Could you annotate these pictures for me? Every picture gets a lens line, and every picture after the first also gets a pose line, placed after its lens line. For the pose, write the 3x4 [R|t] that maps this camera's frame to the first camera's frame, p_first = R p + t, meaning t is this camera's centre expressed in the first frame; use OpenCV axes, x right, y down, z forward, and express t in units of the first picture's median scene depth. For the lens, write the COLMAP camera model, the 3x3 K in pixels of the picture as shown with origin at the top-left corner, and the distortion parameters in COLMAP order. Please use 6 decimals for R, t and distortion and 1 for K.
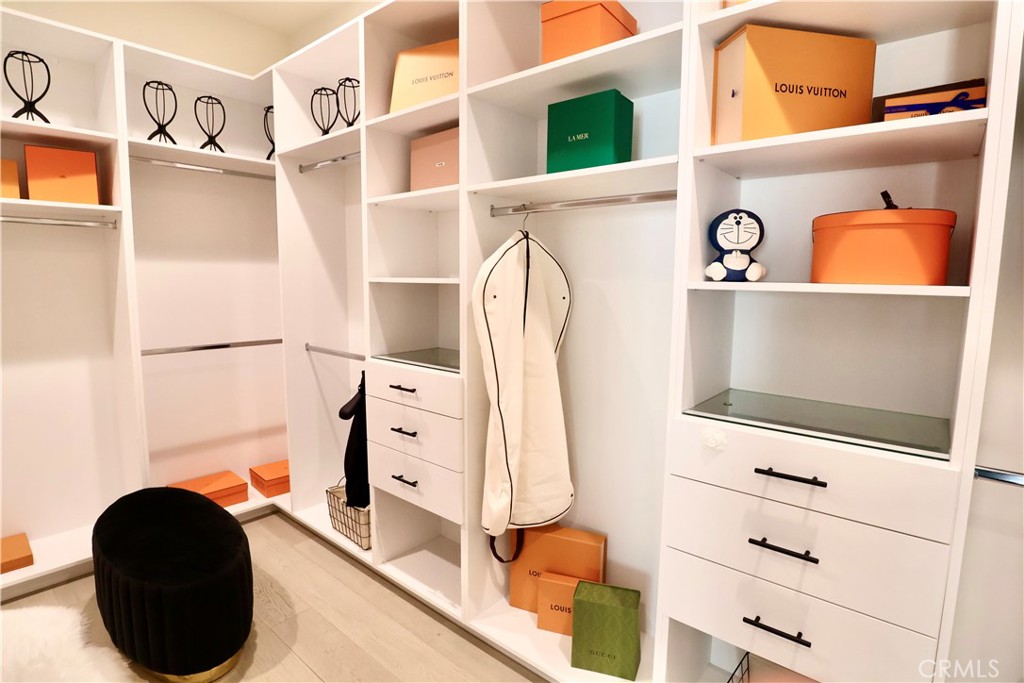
lens RADIAL K [[520.8, 0, 516.3], [0, 520.8, 347.9], [0, 0, 1]] dist [-0.059548, 0.000588]
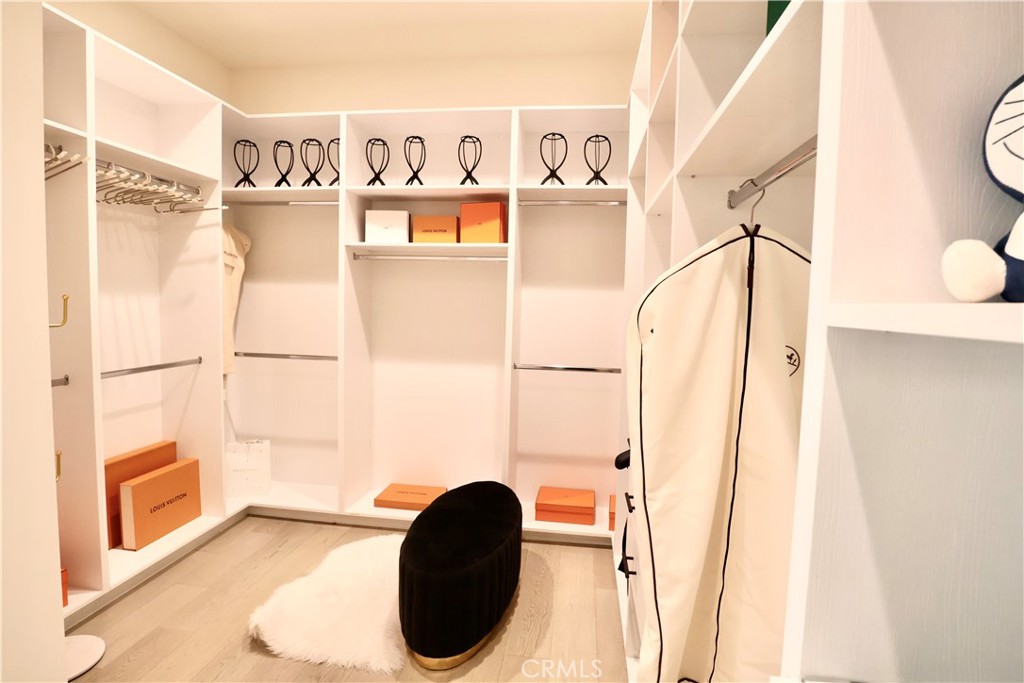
lens RADIAL K [[519.5, 0, 515.5], [0, 519.5, 338.6], [0, 0, 1]] dist [-0.054964, 0.017273]
pose [[0.511774, 0.059637, -0.857048, 0.318836], [-0.129400, 0.991558, -0.008273, -0.047714], [0.849319, 0.115136, 0.515170, 0.407031]]
